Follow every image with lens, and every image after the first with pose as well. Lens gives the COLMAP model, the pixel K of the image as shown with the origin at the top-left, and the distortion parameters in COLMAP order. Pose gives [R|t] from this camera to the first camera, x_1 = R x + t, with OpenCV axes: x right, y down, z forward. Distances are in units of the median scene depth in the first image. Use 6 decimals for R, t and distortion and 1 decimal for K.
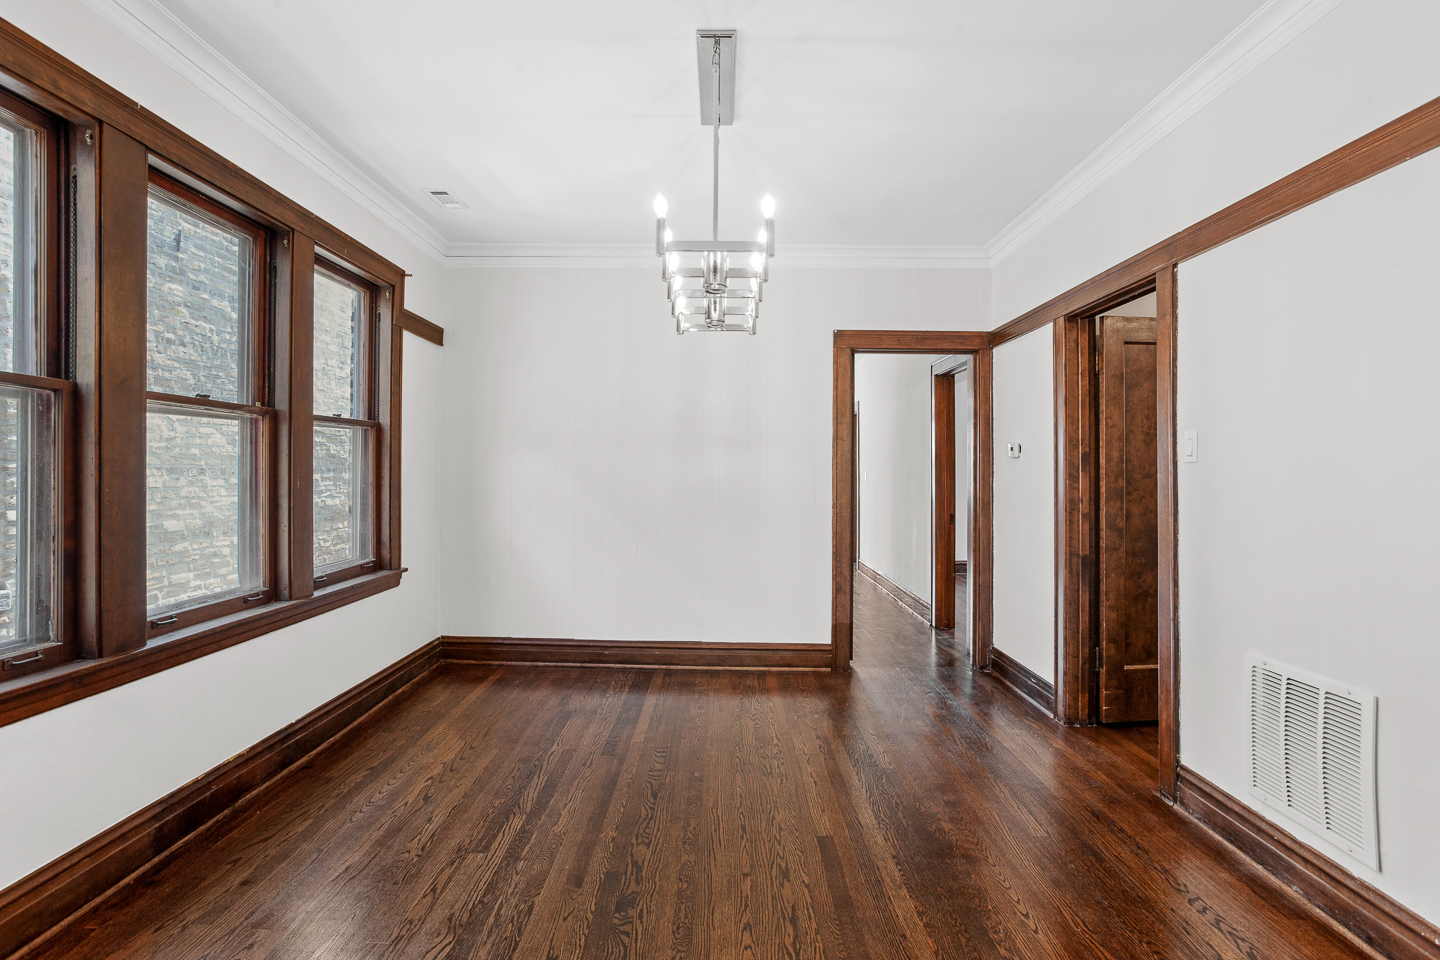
lens RADIAL K [[700.8, 0, 735.5], [0, 700.8, 458.1], [0, 0, 1]] dist [-0.053707, 0.034848]
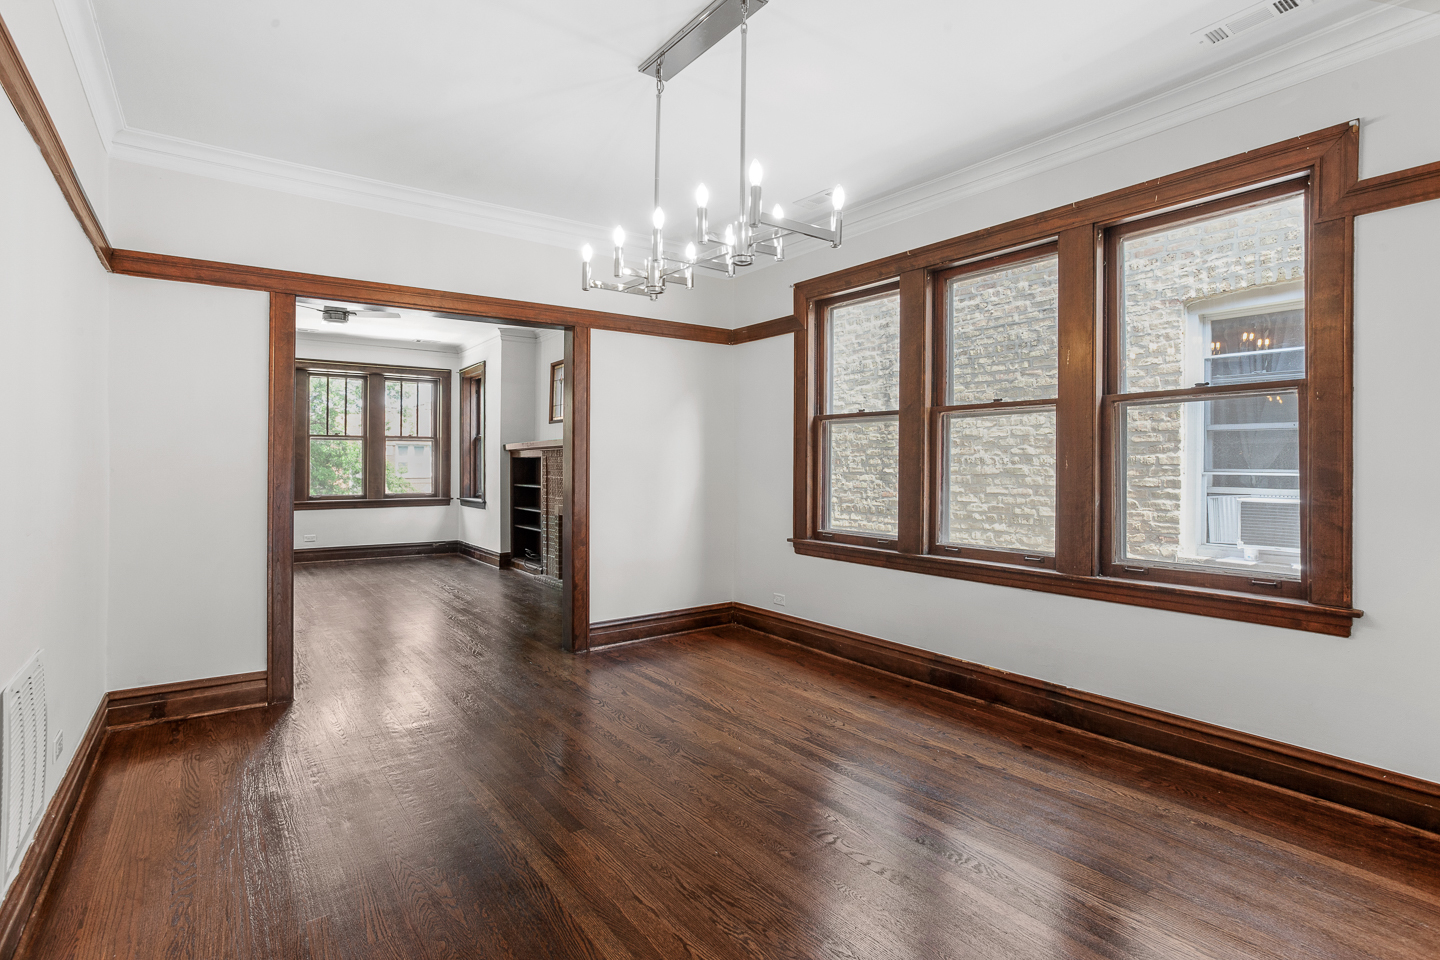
lens RADIAL K [[689.4, 0, 692.8], [0, 689.4, 465.4], [0, 0, 1]] dist [-0.023860, 0.000378]
pose [[-0.824091, -0.004321, -0.566441, 0.431558], [0.005935, 0.999850, -0.016261, 0.050970], [0.566426, -0.016762, -0.823942, 1.517040]]
